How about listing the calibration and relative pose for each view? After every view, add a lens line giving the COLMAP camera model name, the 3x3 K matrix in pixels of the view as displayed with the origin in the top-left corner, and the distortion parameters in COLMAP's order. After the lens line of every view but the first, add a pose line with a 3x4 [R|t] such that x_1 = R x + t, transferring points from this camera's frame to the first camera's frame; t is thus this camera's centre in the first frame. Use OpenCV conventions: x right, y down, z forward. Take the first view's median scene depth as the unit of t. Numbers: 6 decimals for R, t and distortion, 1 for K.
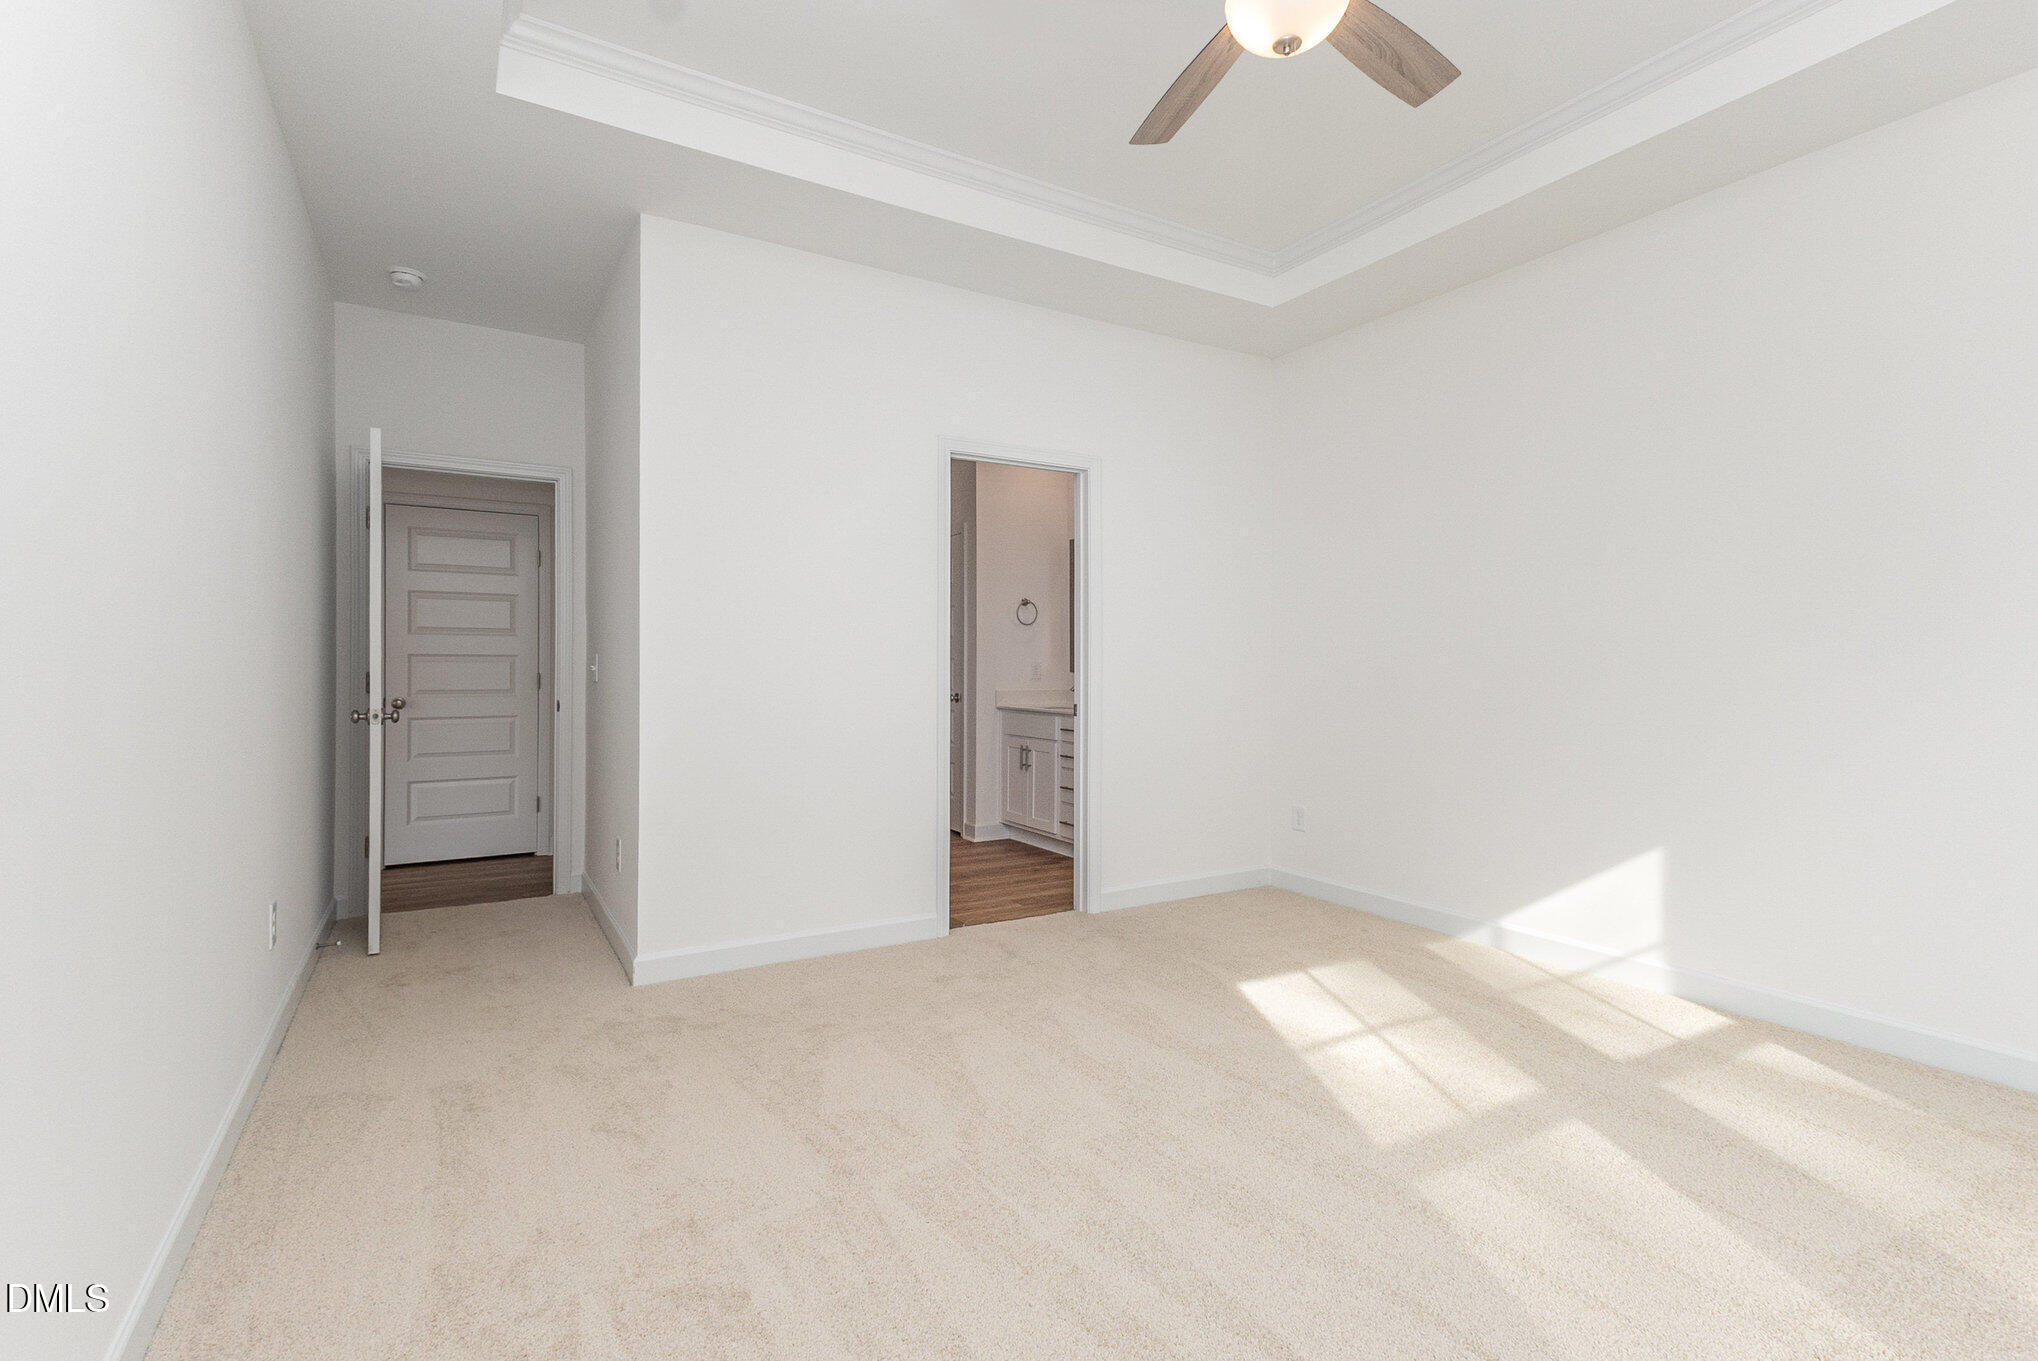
lens RADIAL K [[953.1, 0, 1016.6], [0, 953.1, 666.3], [0, 0, 1]] dist [0.001650, -0.000037]
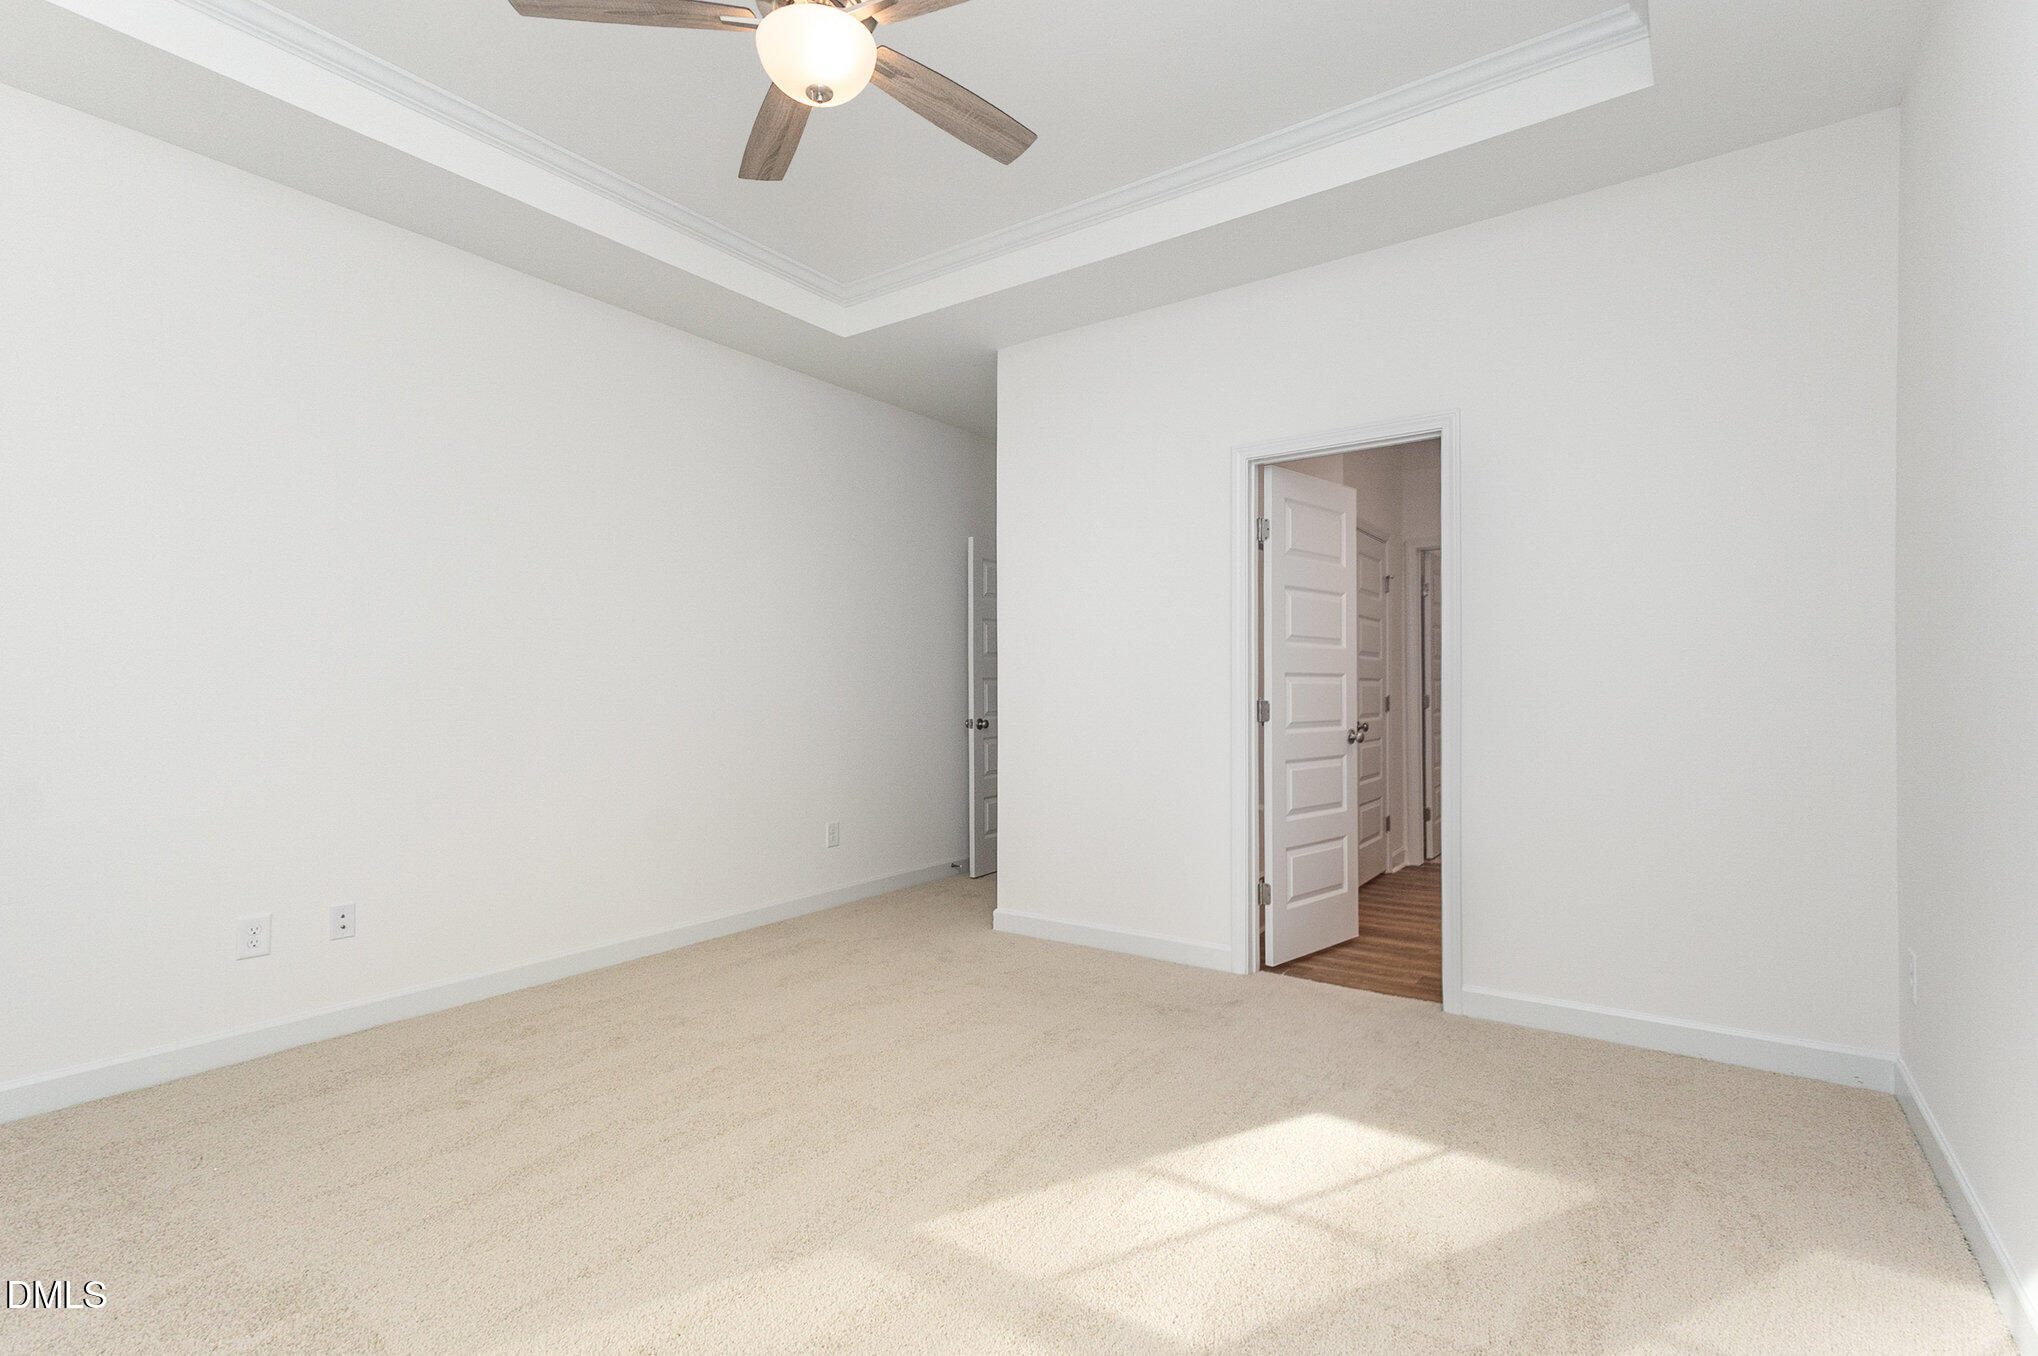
lens RADIAL K [[953.1, 0, 1016.5], [0, 953.1, 693.5], [0, 0, 1]] dist [0.001650, -0.000037]
pose [[0.402959, 0.000333, -0.915218, 0.790604], [0.003001, 0.999994, 0.001686, 0.000559], [0.915213, -0.003426, 0.402955, 0.460708]]
